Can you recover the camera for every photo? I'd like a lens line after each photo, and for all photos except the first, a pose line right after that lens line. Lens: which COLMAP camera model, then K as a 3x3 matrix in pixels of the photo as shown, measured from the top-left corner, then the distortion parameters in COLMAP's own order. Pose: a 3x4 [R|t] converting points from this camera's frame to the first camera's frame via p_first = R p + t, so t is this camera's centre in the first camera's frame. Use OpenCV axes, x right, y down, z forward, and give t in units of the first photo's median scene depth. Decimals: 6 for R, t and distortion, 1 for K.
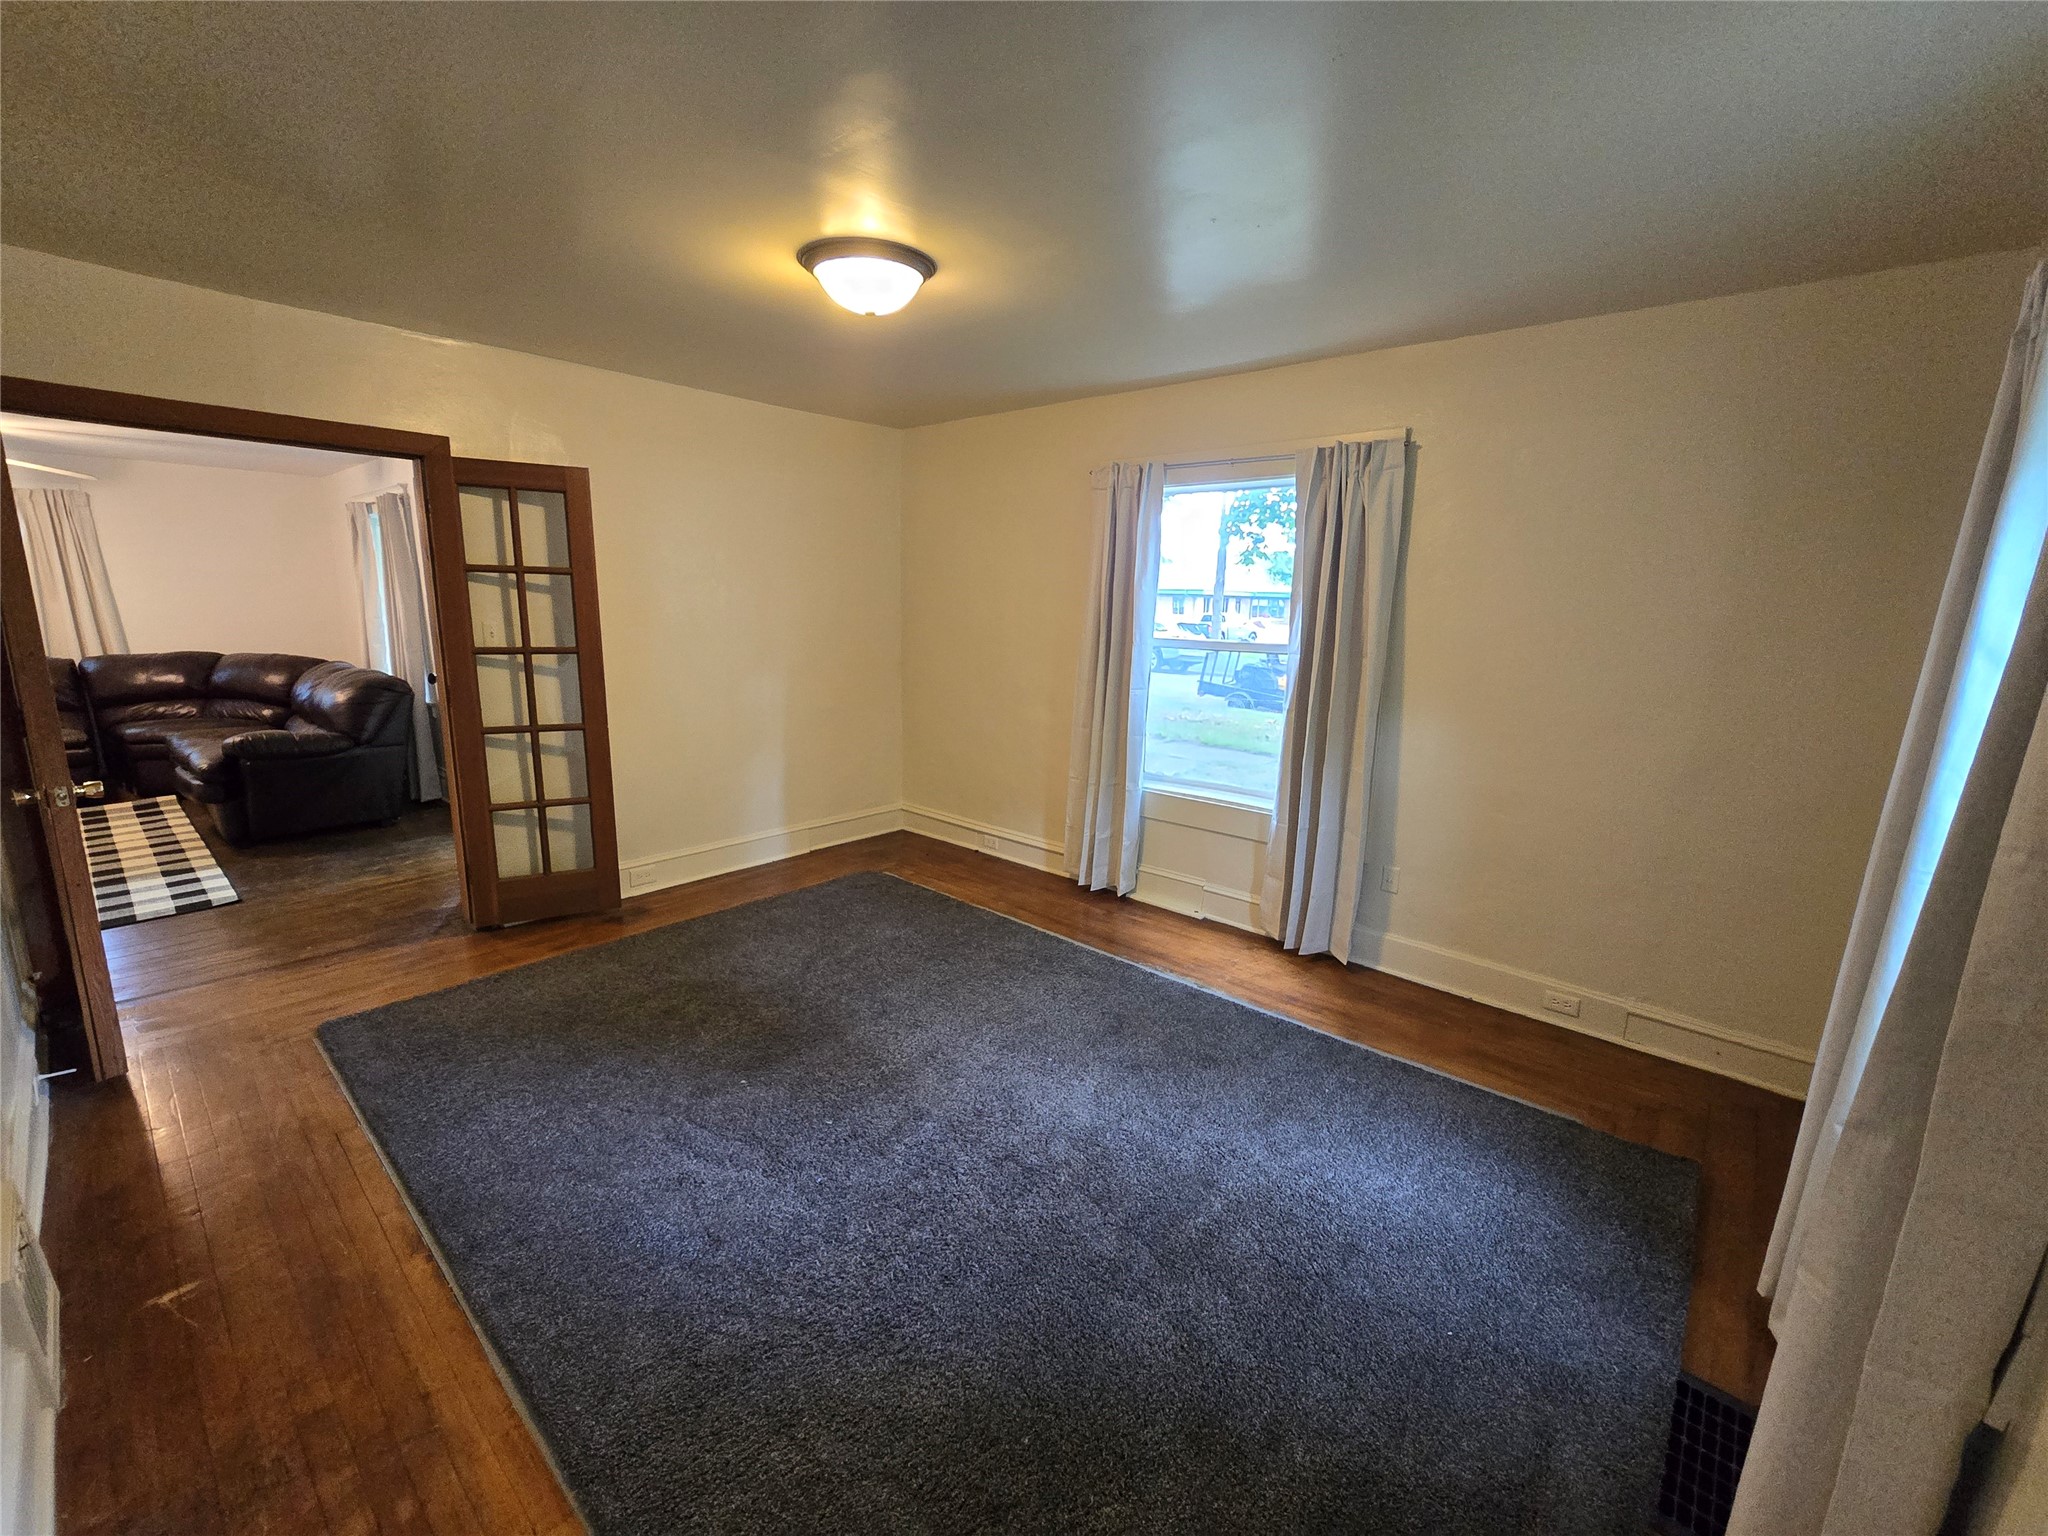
lens RADIAL K [[838.8, 0, 1018.9], [0, 838.8, 770.6], [0, 0, 1]] dist [-0.002496, -0.000047]
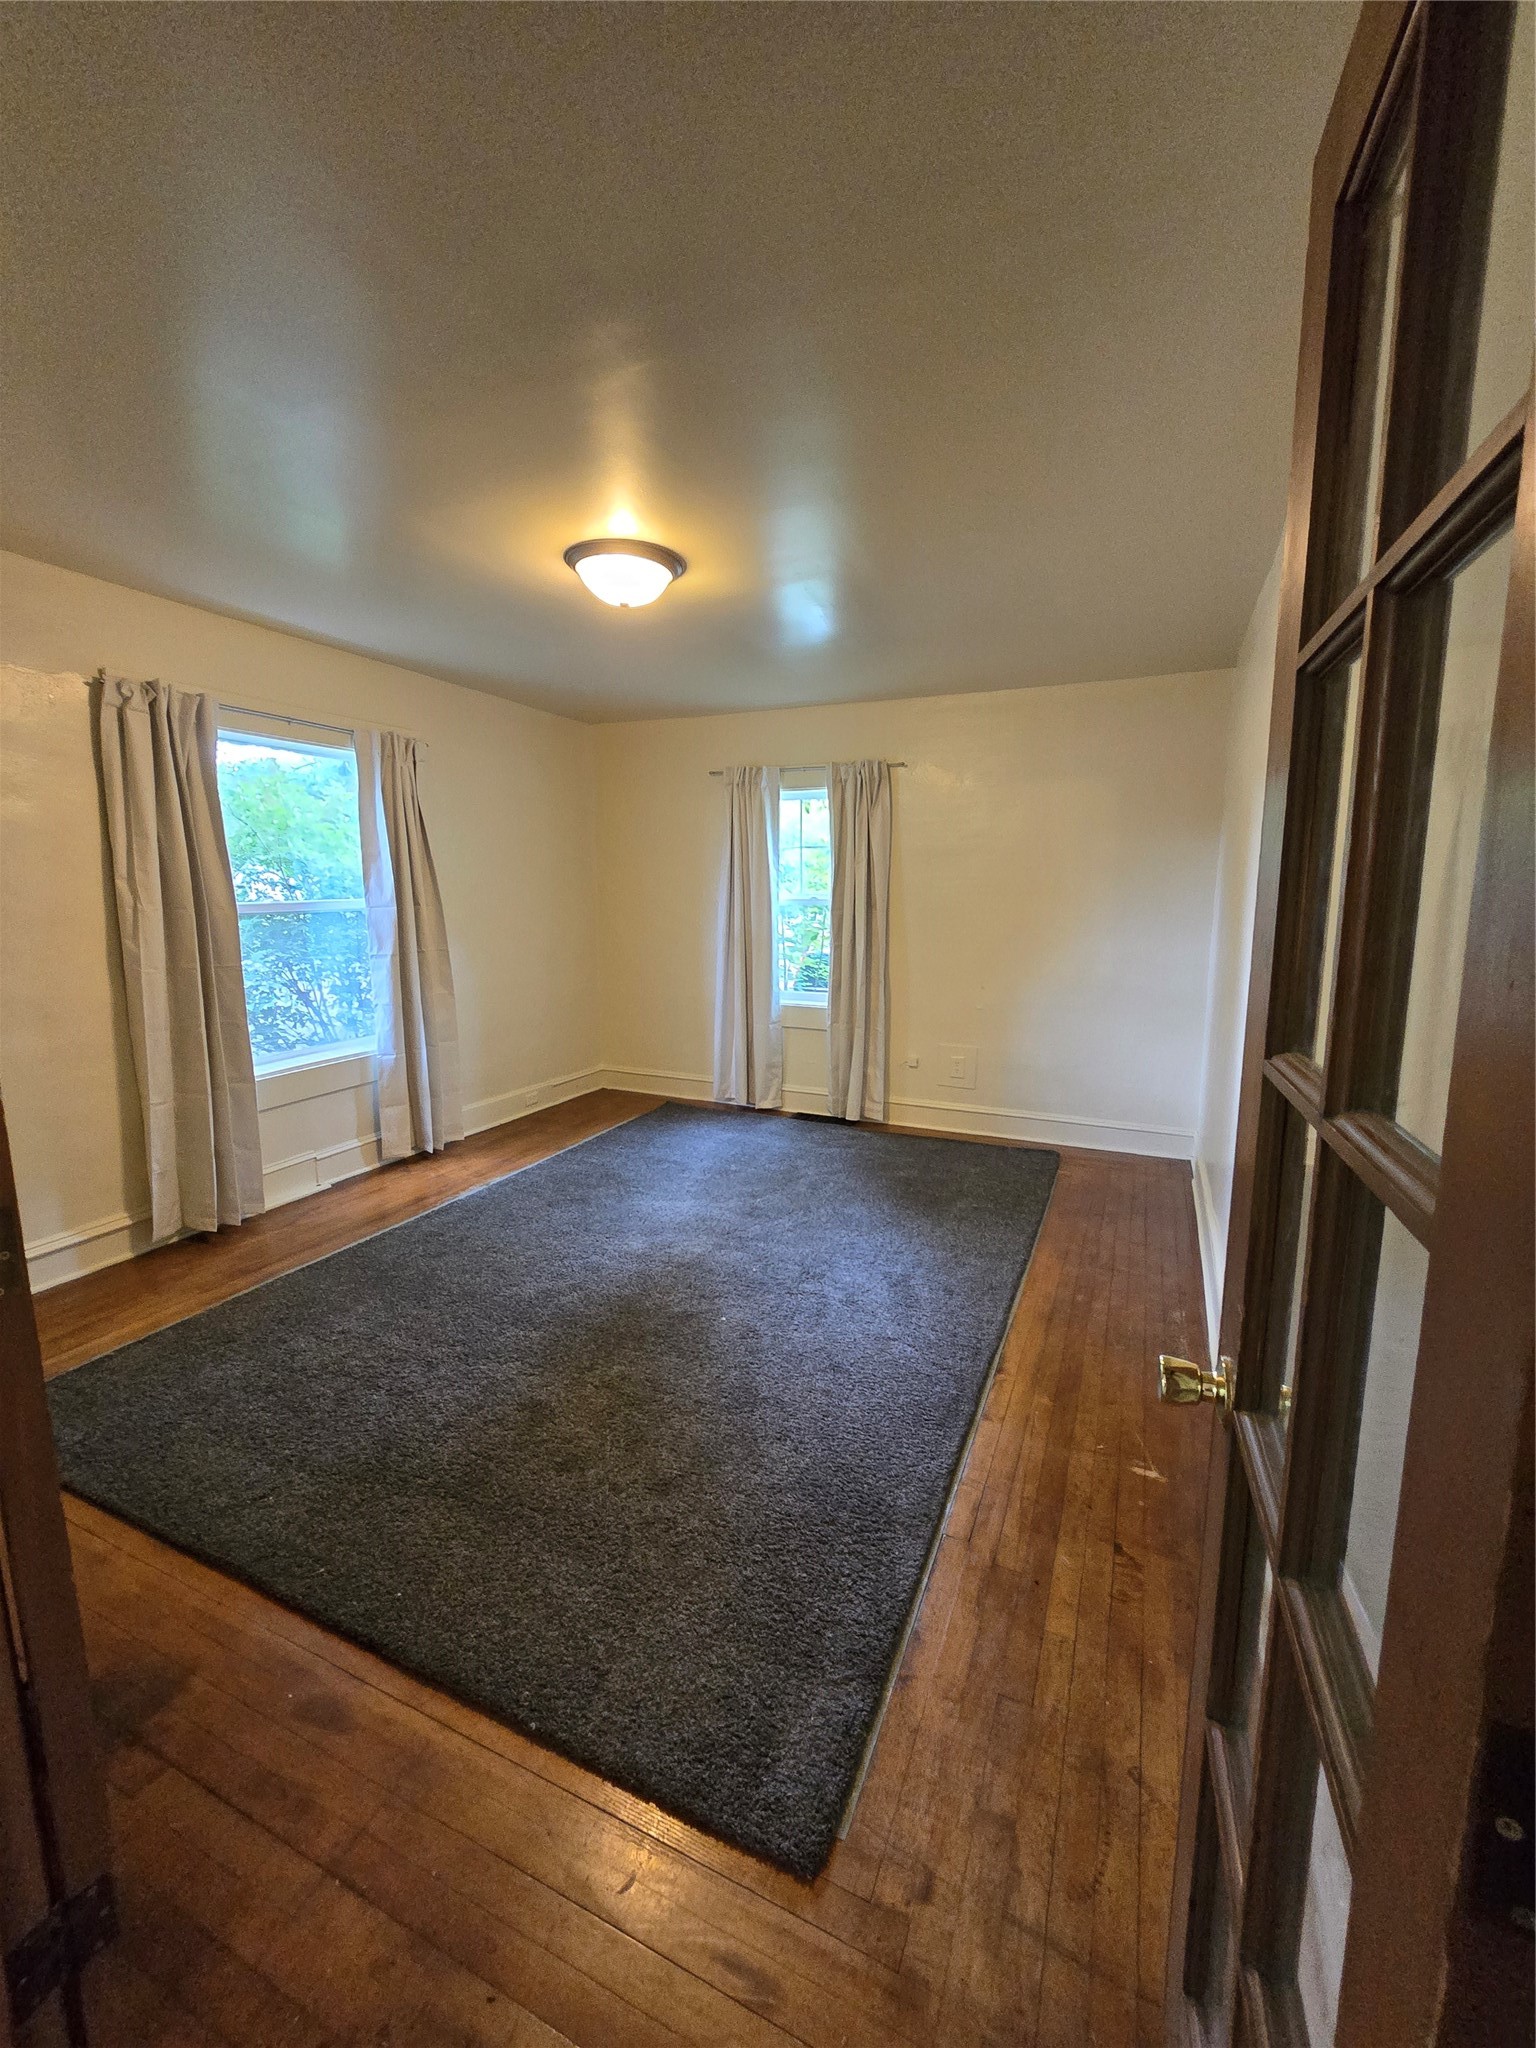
lens RADIAL K [[838.8, 0, 765.2], [0, 838.8, 1012.0], [0, 0, 1]] dist [-0.002496, -0.000047]
pose [[-0.293400, -0.168672, 0.940992, -0.648733], [0.188714, 0.954724, 0.229975, -0.116607], [-0.937178, 0.245053, -0.248285, 0.574603]]
